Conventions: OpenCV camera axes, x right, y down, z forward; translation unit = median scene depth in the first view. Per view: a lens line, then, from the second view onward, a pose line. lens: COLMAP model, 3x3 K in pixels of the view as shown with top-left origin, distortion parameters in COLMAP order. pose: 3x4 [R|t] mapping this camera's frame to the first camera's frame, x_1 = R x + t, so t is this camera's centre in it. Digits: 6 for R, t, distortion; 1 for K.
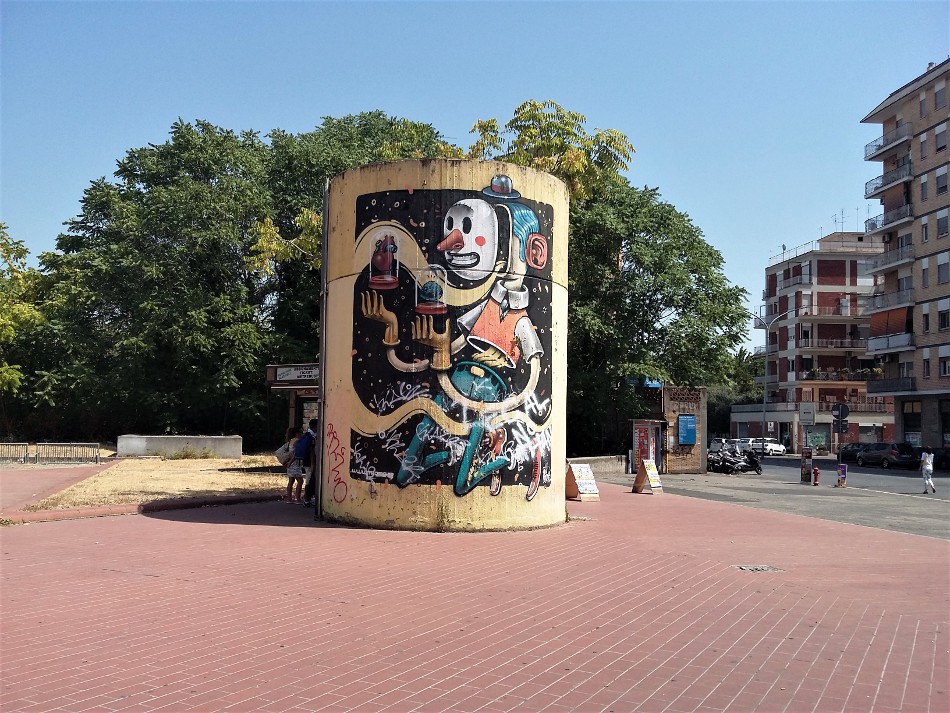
lens RADIAL K [[869.3, 0, 474.5], [0, 869.3, 357.1], [0, 0, 1]] dist [0.092574, -0.172301]
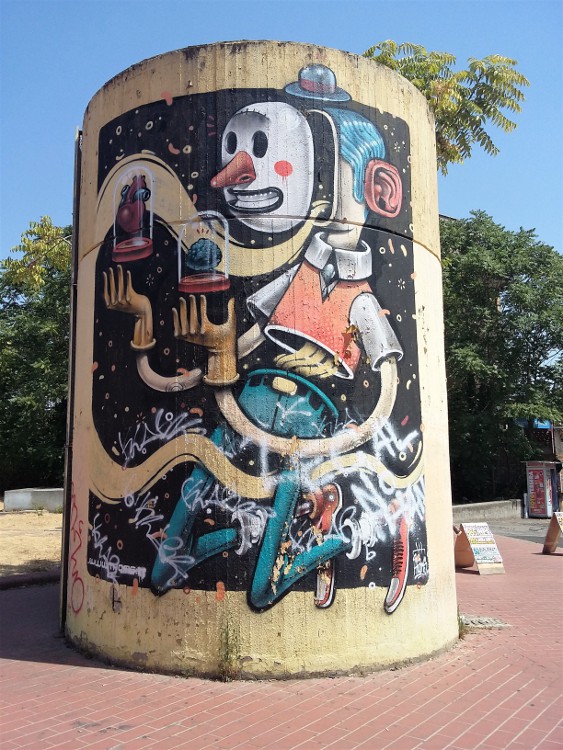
lens RADIAL K [[686.3, 0, 267.0], [0, 686.3, 360.5], [0, 0, 1]] dist [0.092574, -0.172301]
pose [[0.987095, -0.049623, -0.152256, 0.061061], [0.037295, 0.995869, -0.082783, 0.036515], [0.155735, 0.076036, 0.984868, 0.538584]]
